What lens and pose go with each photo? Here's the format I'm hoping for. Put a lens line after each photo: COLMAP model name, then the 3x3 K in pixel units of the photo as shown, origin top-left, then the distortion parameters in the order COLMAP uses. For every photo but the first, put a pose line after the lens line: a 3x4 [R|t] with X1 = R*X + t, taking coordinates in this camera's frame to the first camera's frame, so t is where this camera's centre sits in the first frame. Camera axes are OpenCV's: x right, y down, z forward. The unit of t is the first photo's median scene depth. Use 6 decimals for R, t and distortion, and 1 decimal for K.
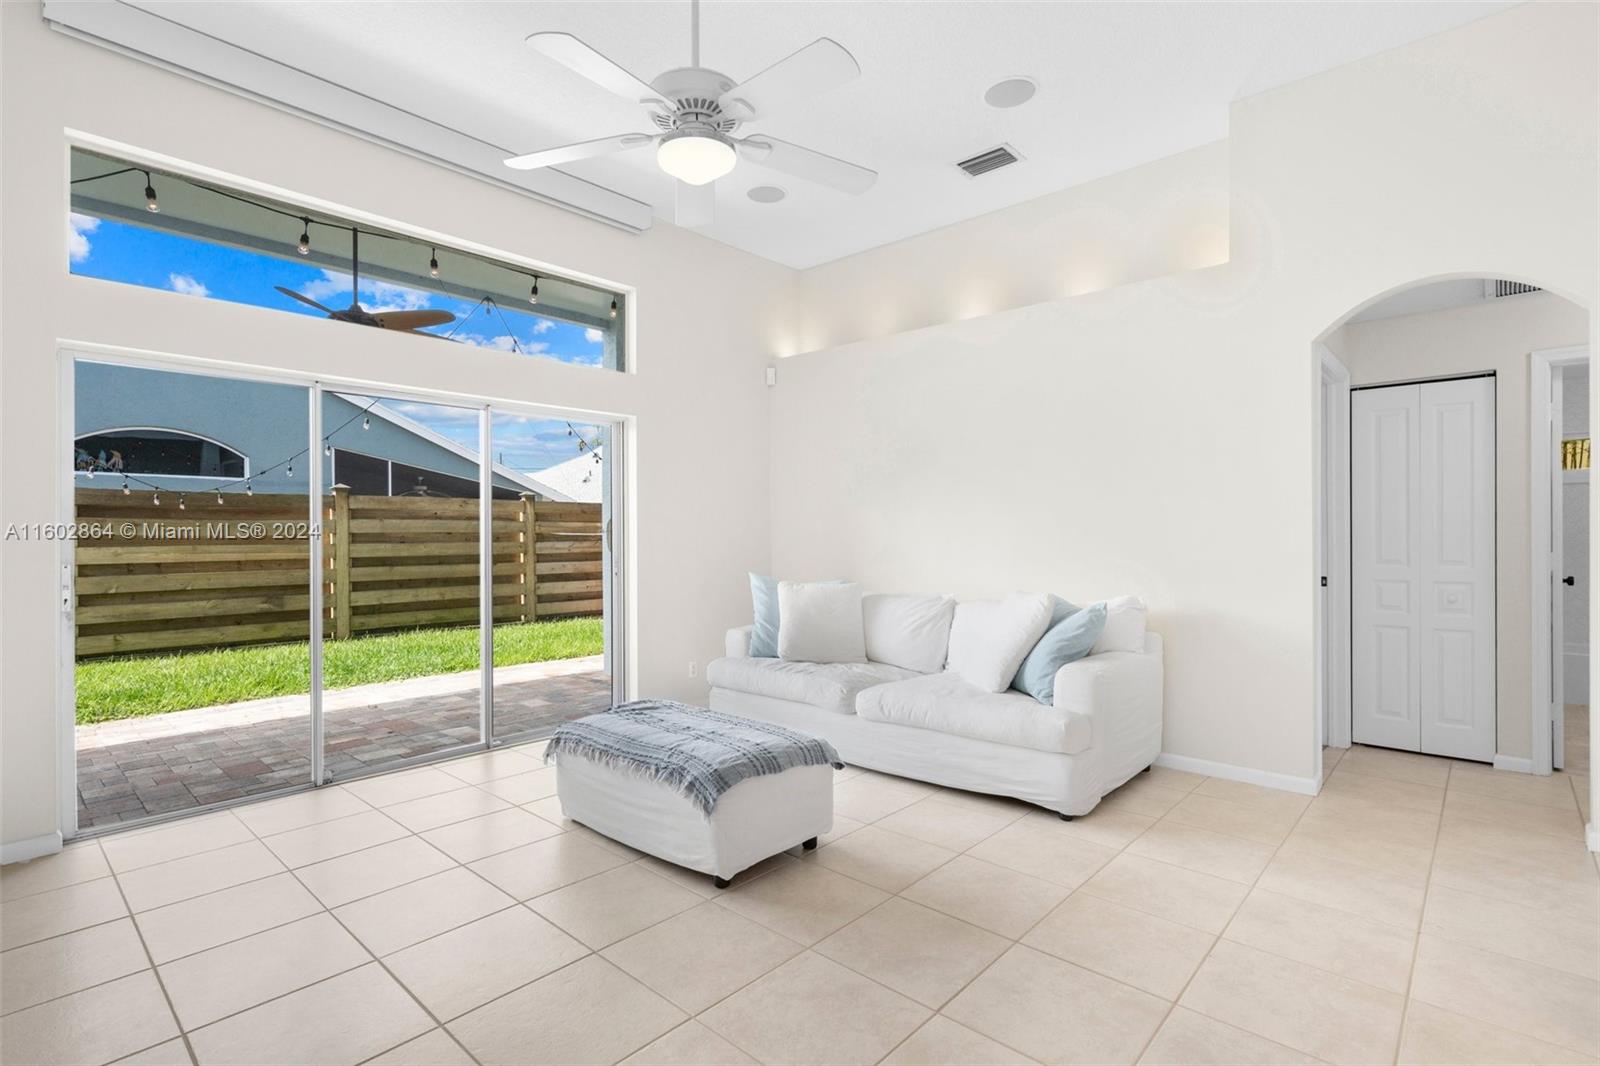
lens RADIAL K [[765.4, 0, 792.0], [0, 765.4, 537.8], [0, 0, 1]] dist [0.006204, 0.001014]
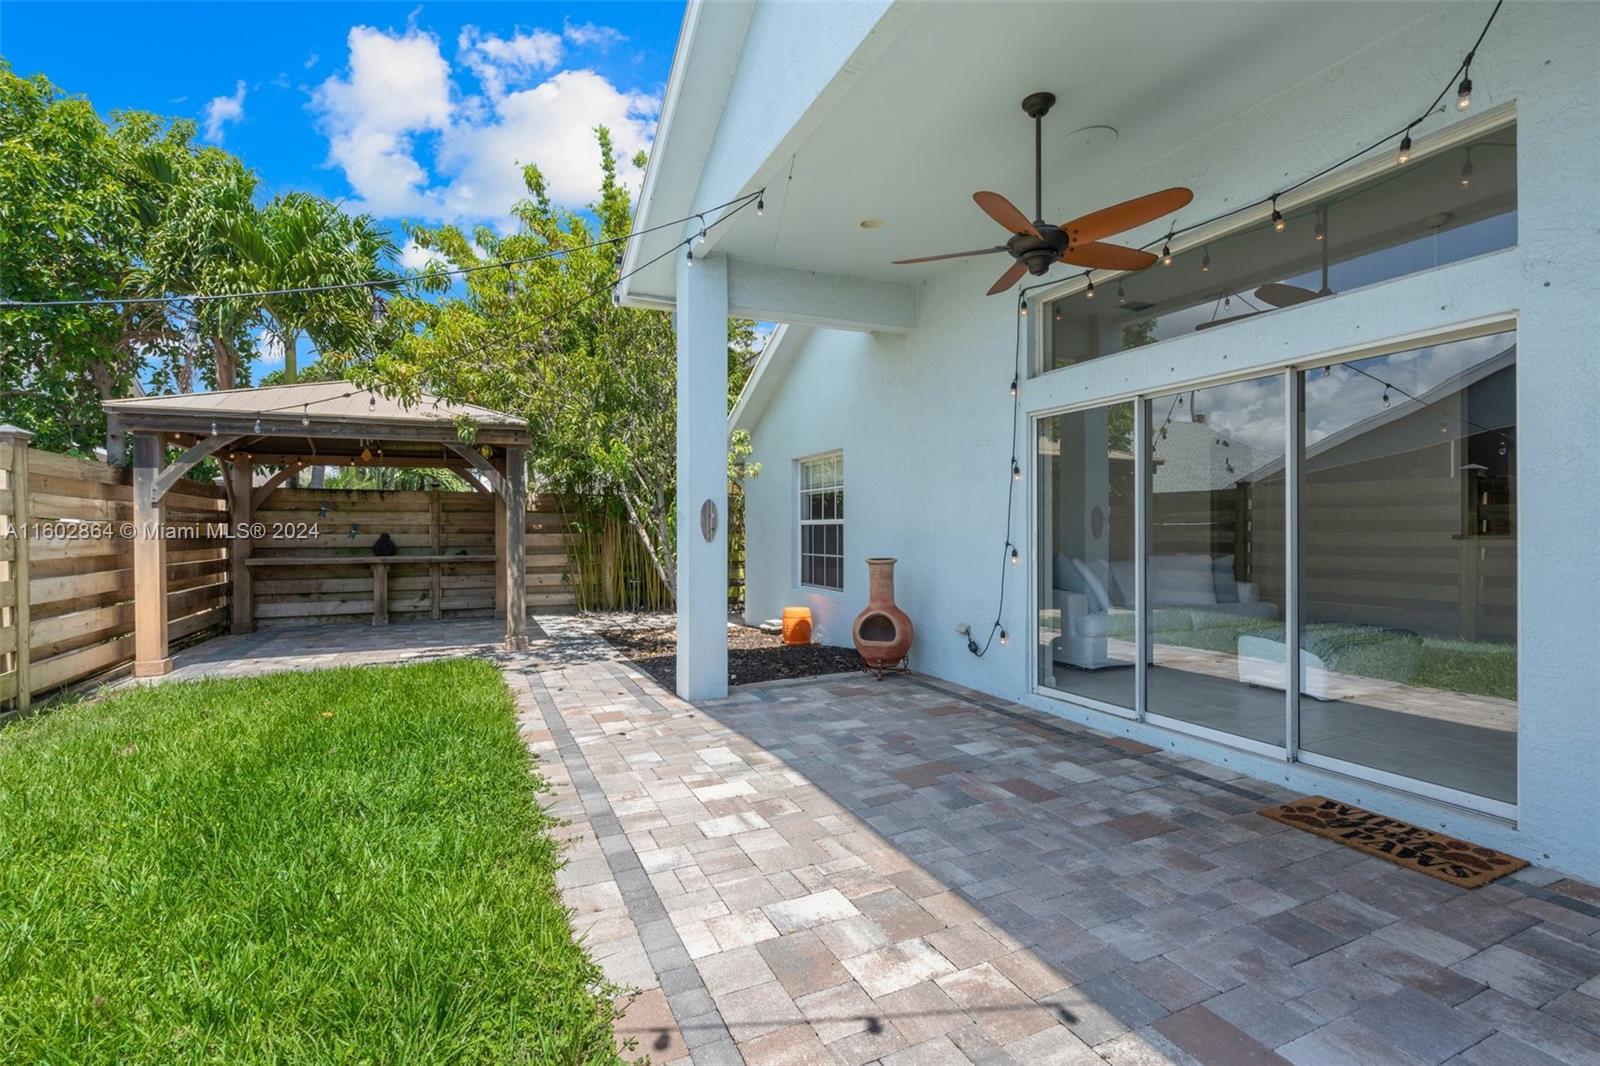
lens RADIAL K [[729.5, 0, 777.8], [0, 729.5, 532.8], [0, 0, 1]] dist [-0.000082, 0.000873]
pose [[0.382022, 0.000501, 0.924153, -0.754271], [0.006282, 0.999975, -0.003138, 0.010379], [-0.924132, 0.007005, 0.382009, 0.531046]]
